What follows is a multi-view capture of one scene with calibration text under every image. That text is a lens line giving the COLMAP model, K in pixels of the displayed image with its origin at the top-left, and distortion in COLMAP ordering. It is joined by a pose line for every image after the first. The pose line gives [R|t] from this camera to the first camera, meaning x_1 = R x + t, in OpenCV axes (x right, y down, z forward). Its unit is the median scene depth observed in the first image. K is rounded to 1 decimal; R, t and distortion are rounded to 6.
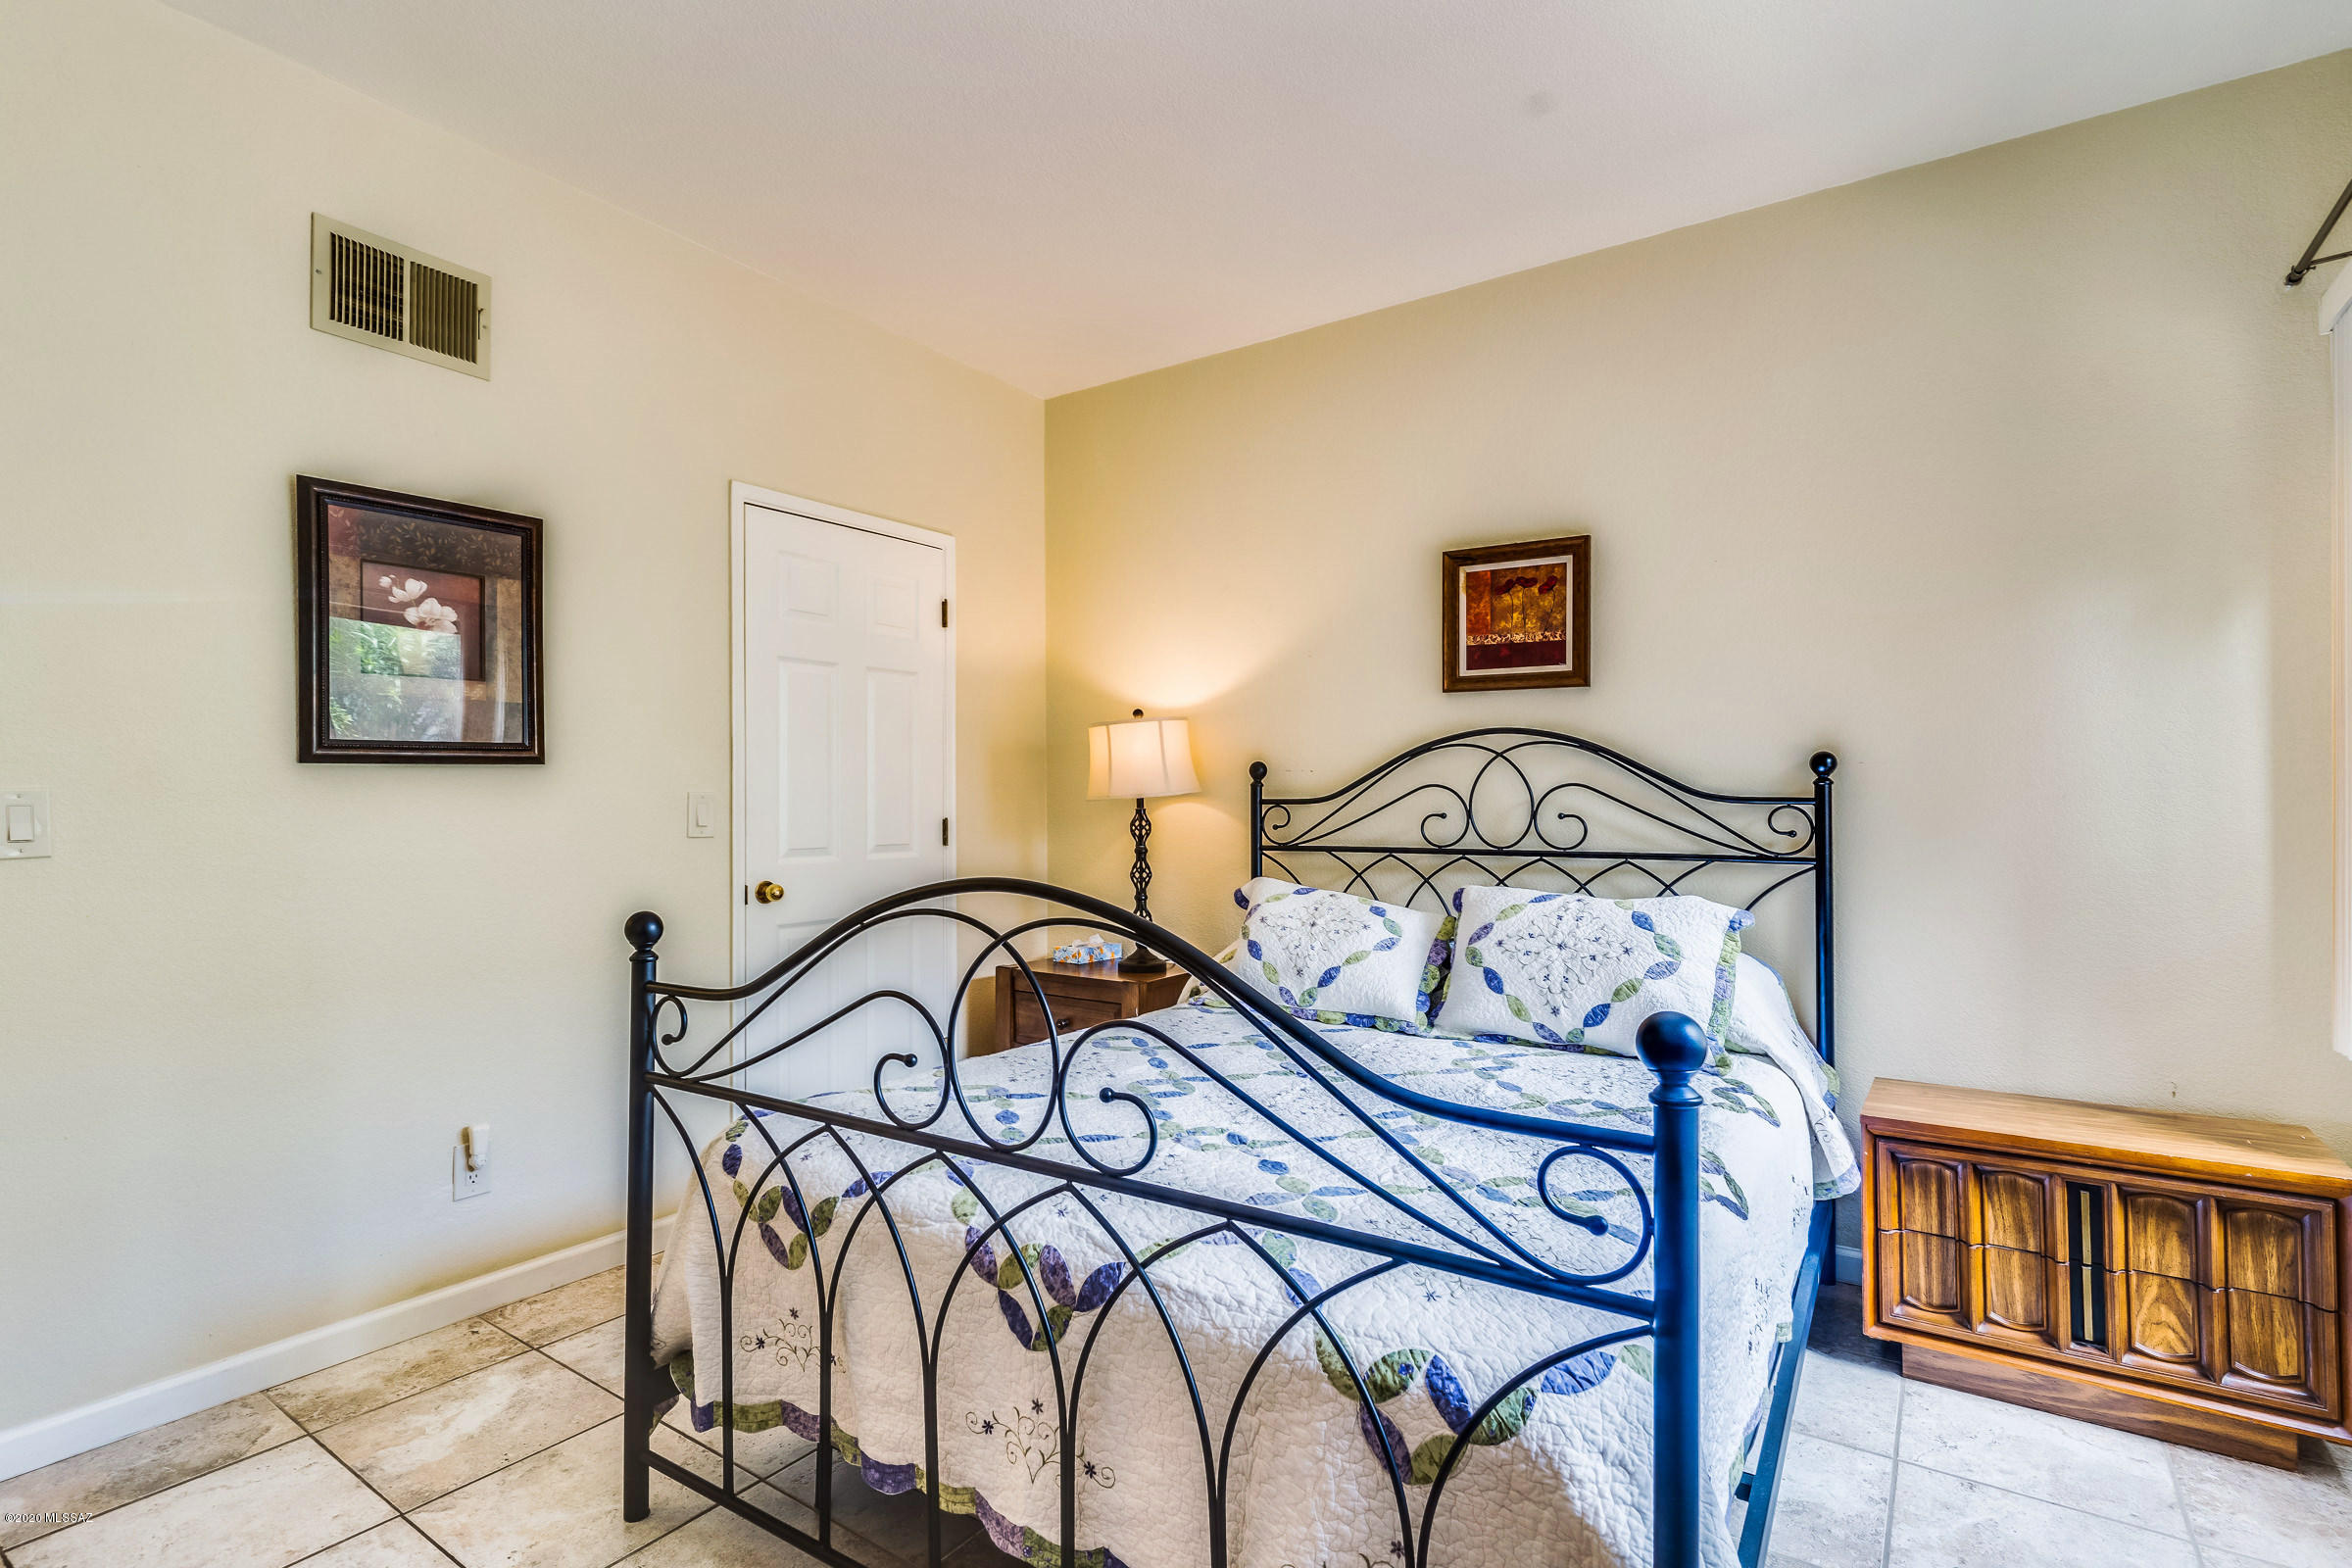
lens RADIAL K [[1136.2, 0, 1172.4], [0, 1136.2, 793.7], [0, 0, 1]] dist [0.006283, 0.000155]
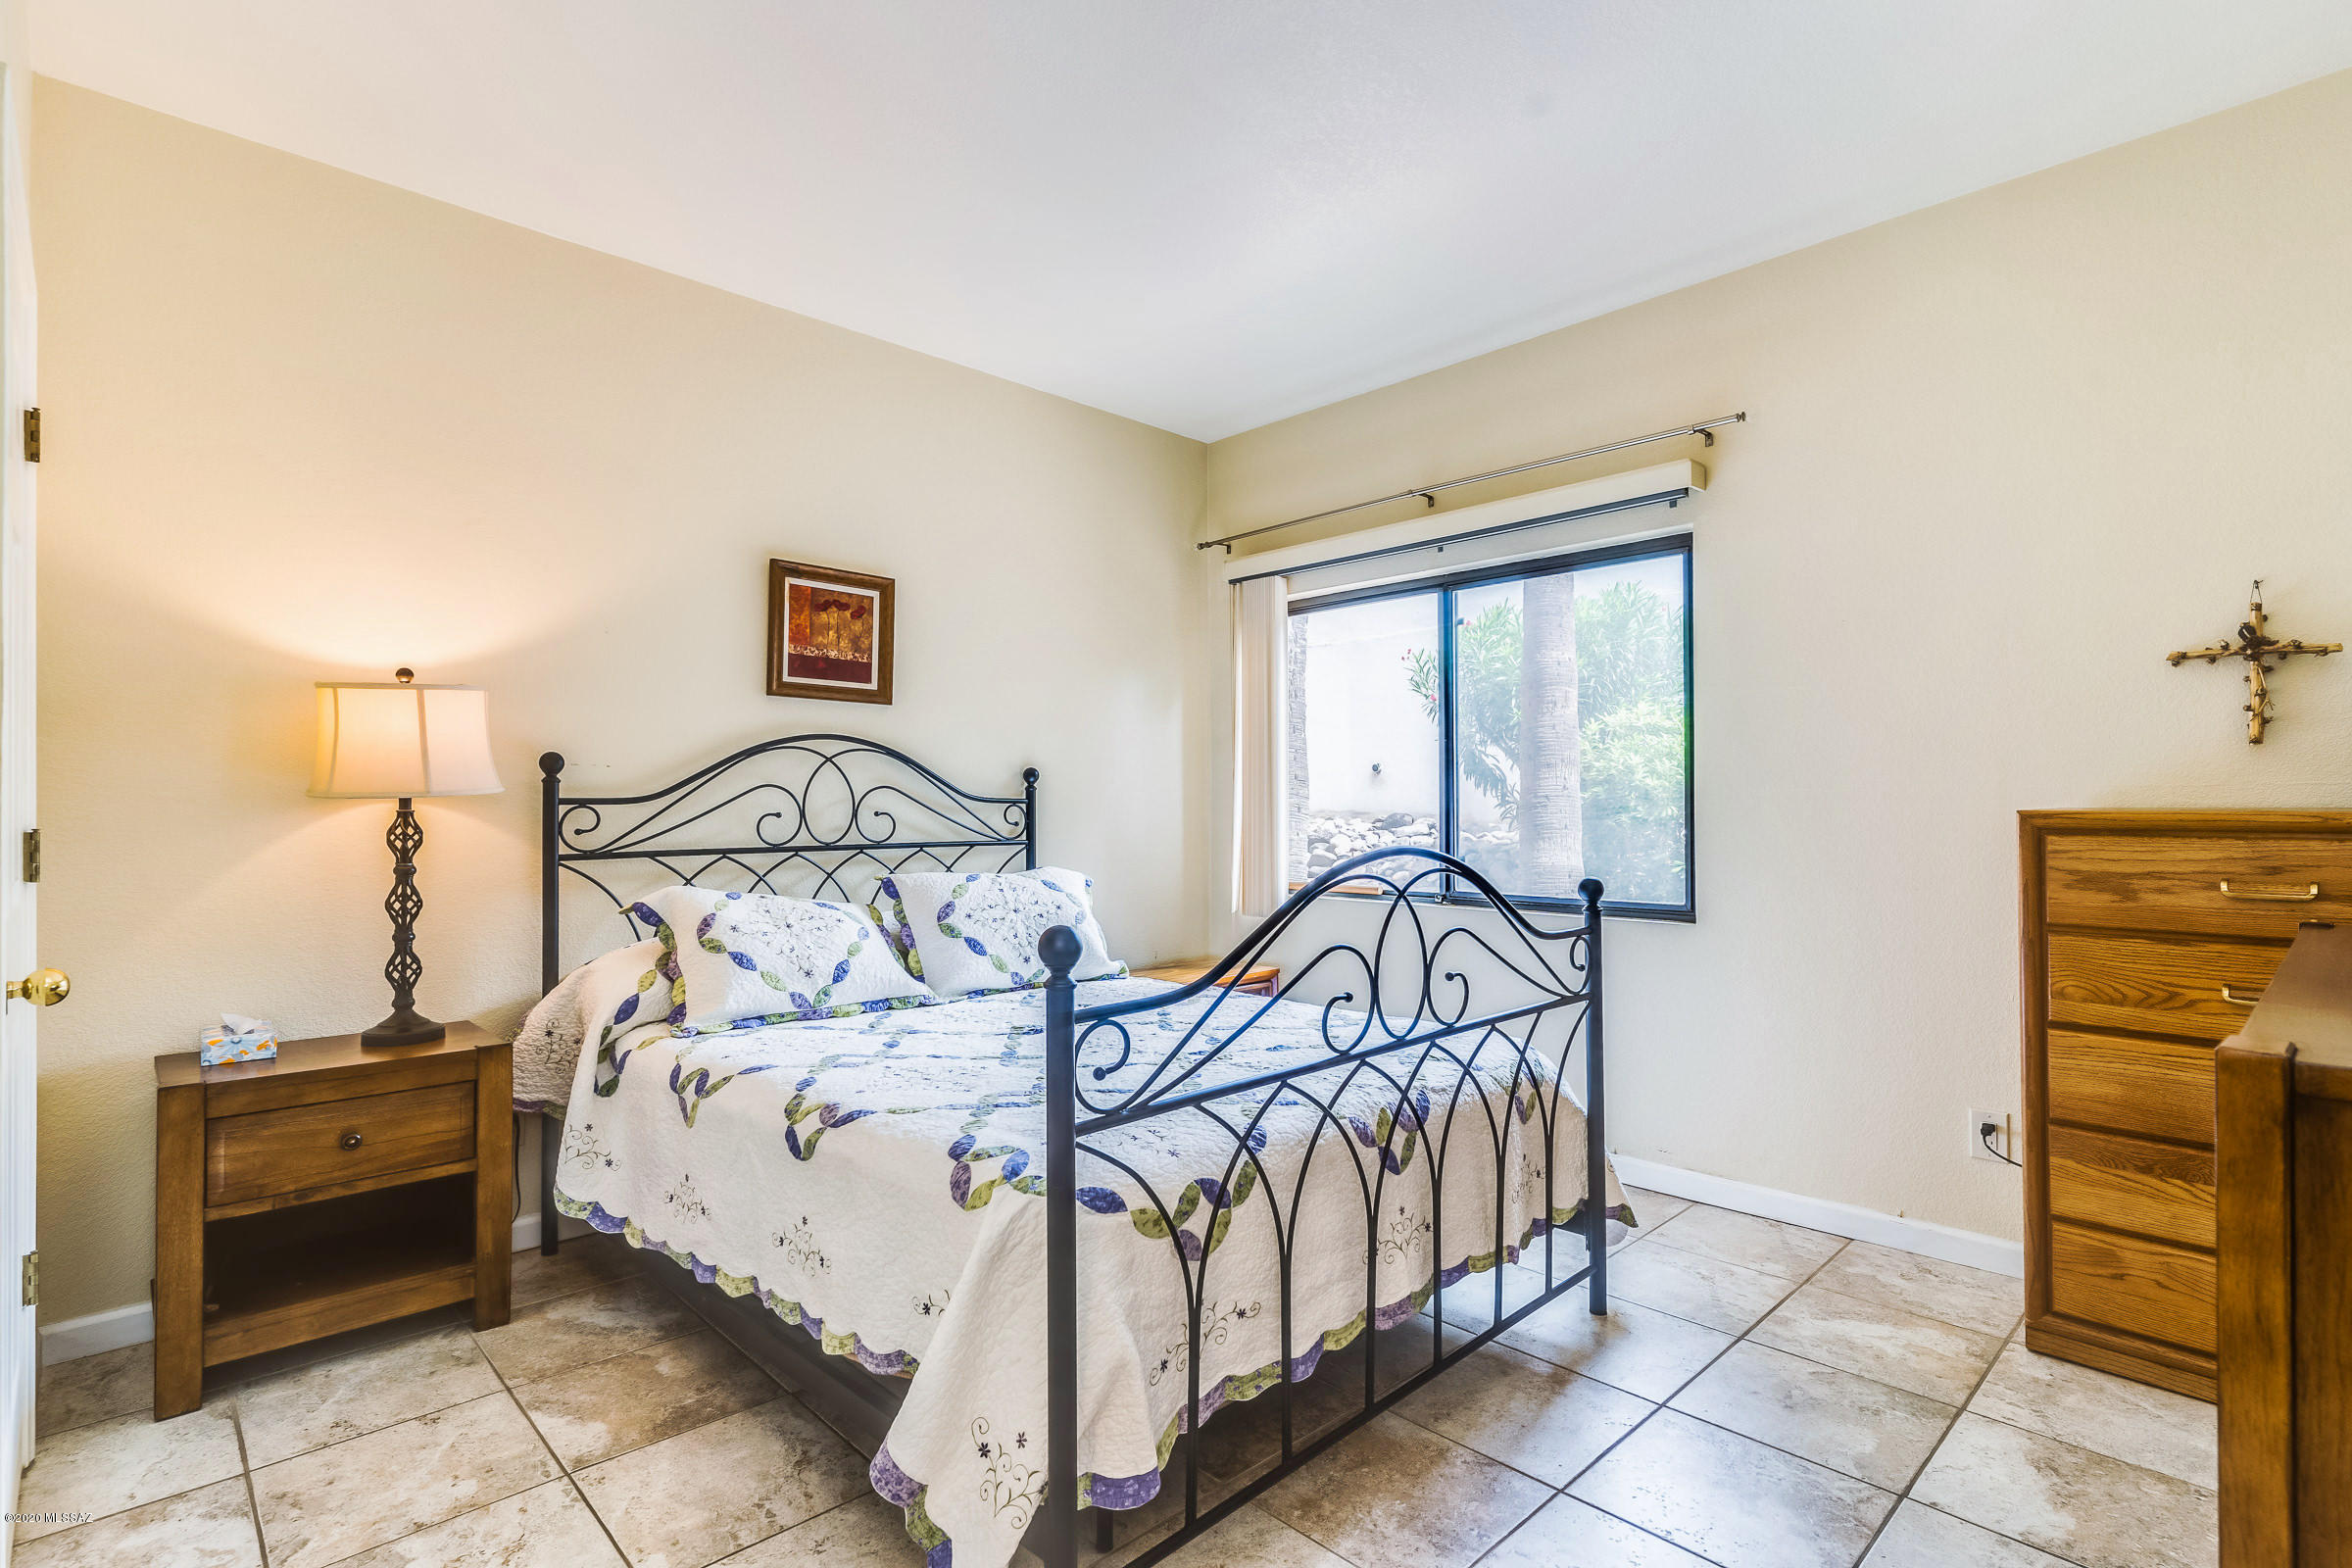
lens RADIAL K [[1125.4, 0, 1186.6], [0, 1125.4, 805.0], [0, 0, 1]] dist [0.011780, 0.000046]
pose [[0.197294, 0.002982, 0.980340, -0.719252], [-0.000911, 0.999995, -0.002859, 0.013355], [-0.980344, -0.000329, 0.197296, 0.453580]]
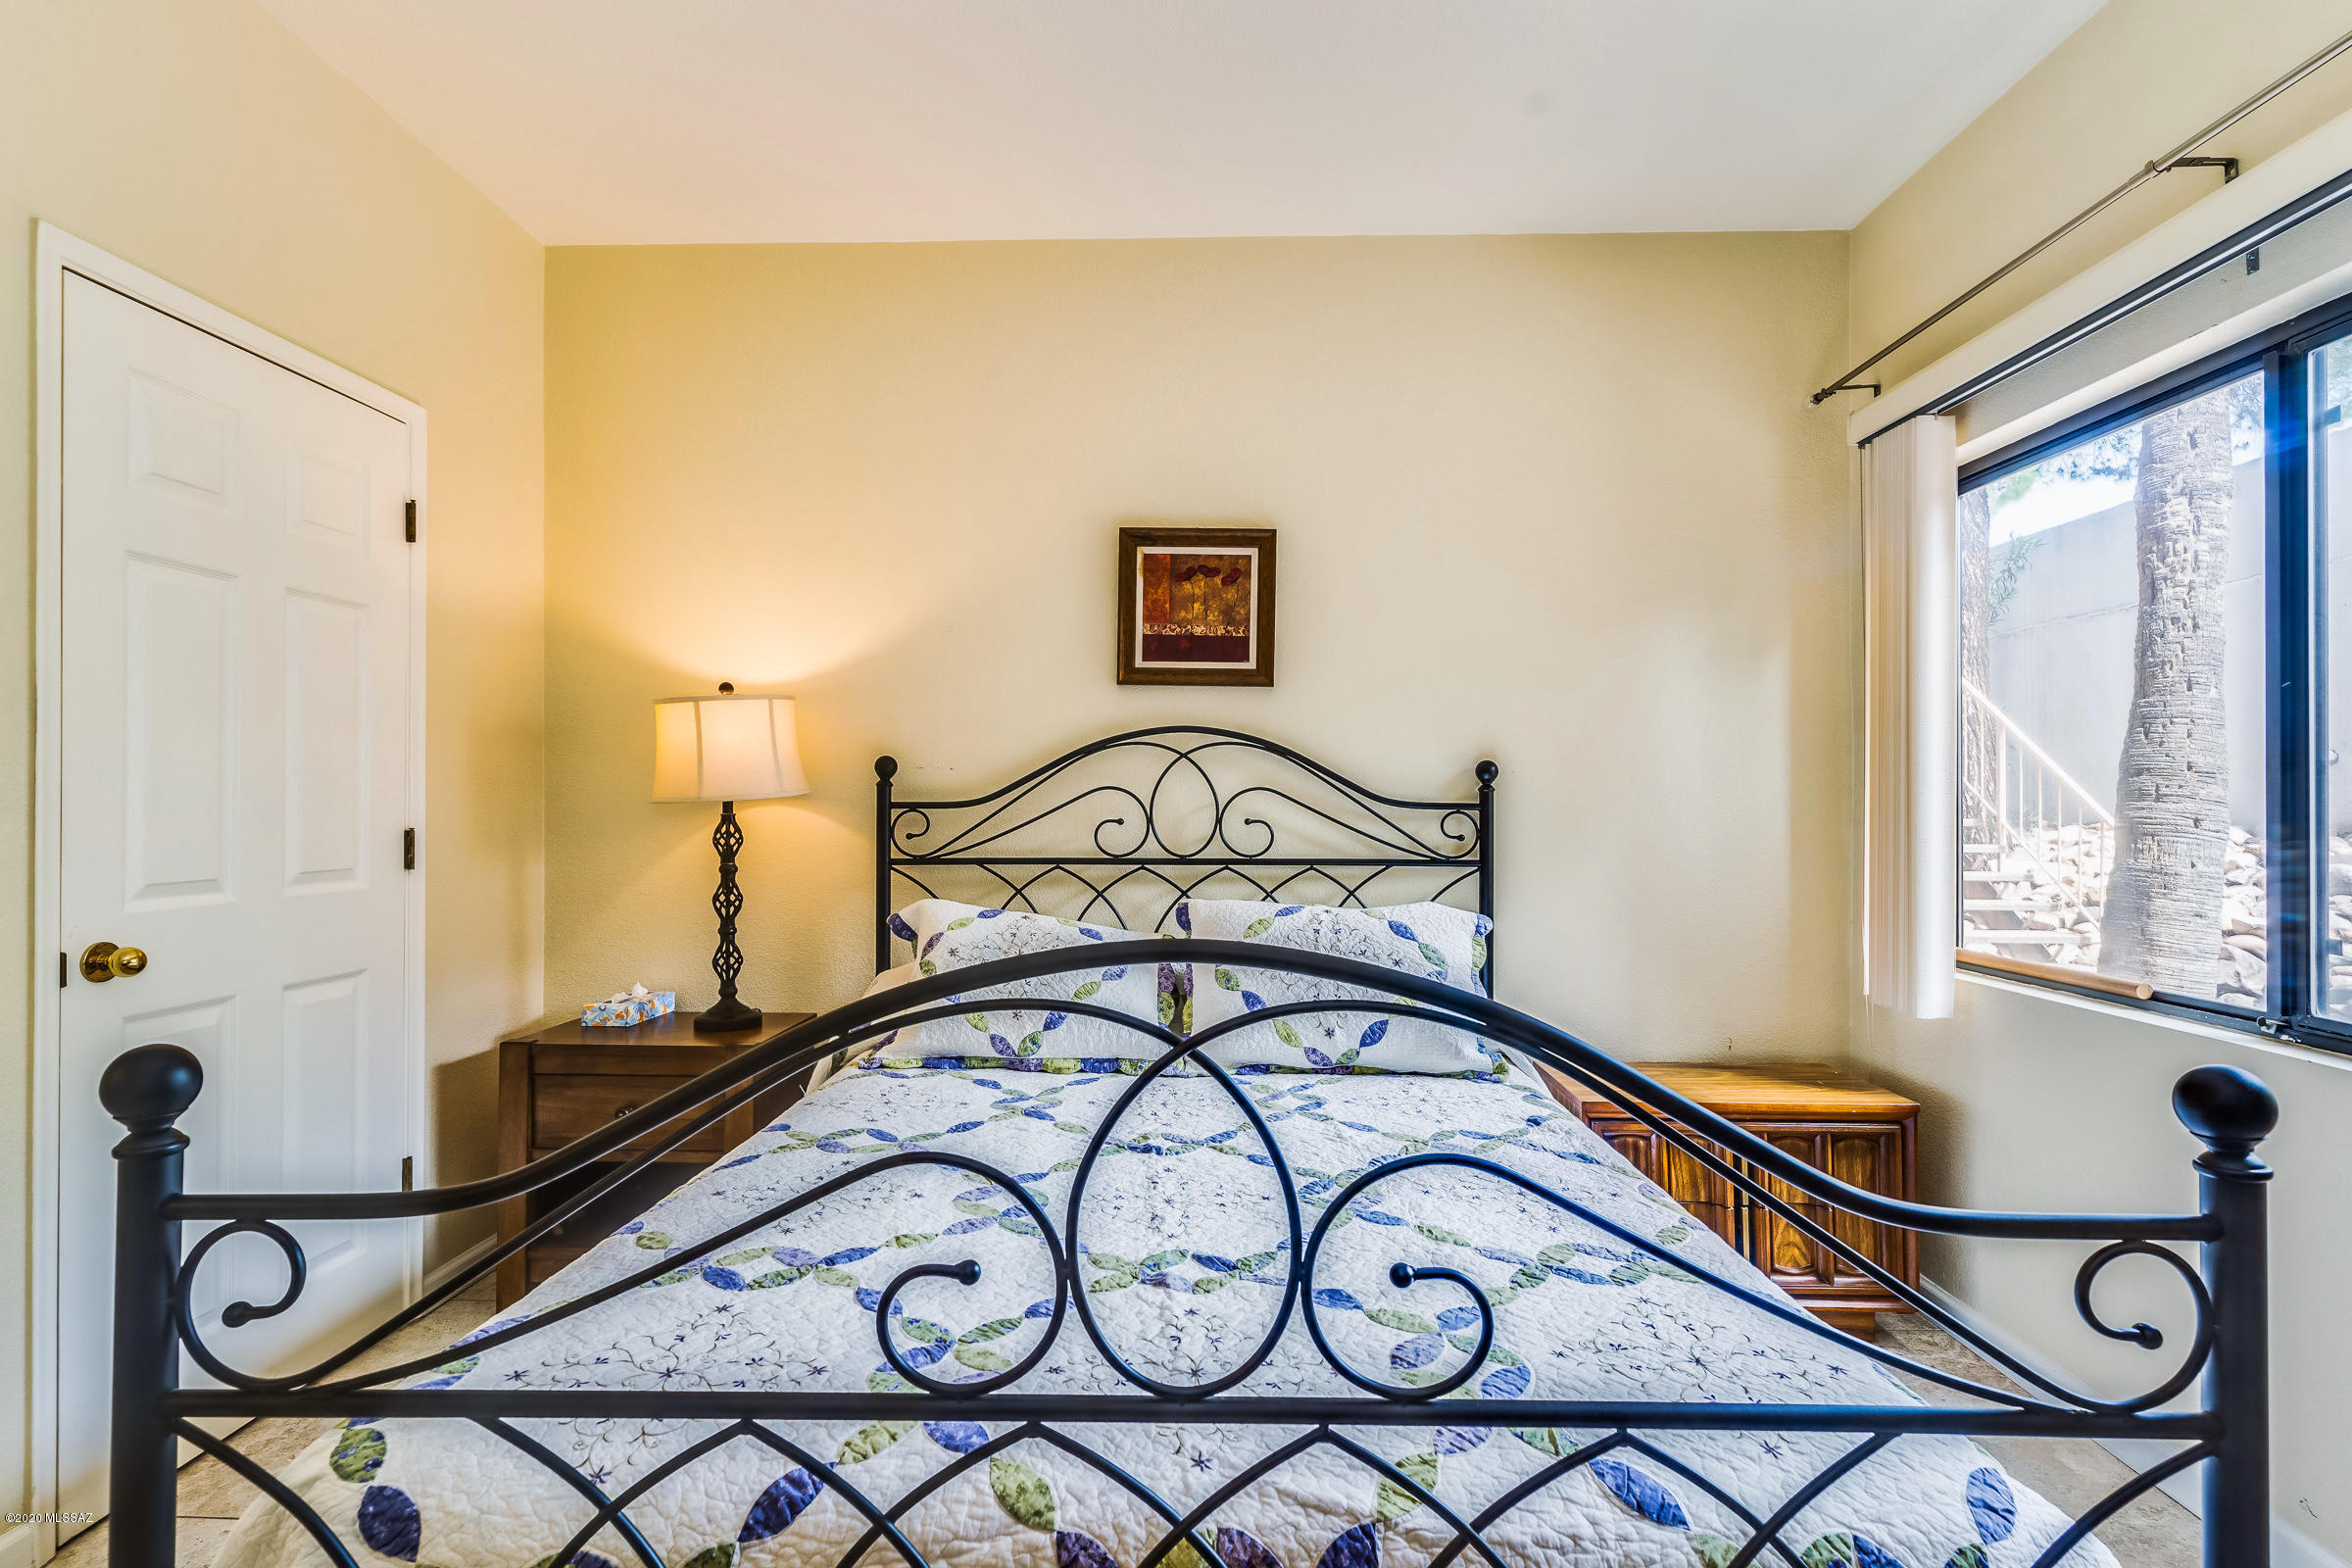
lens RADIAL K [[1136.2, 0, 1172.4], [0, 1136.2, 793.7], [0, 0, 1]] dist [0.006283, 0.000155]
pose [[0.840112, 0.008553, 0.542345, -0.222323], [-0.007950, 0.999962, -0.003454, 0.000216], [-0.542354, -0.001410, 0.840149, 0.234033]]
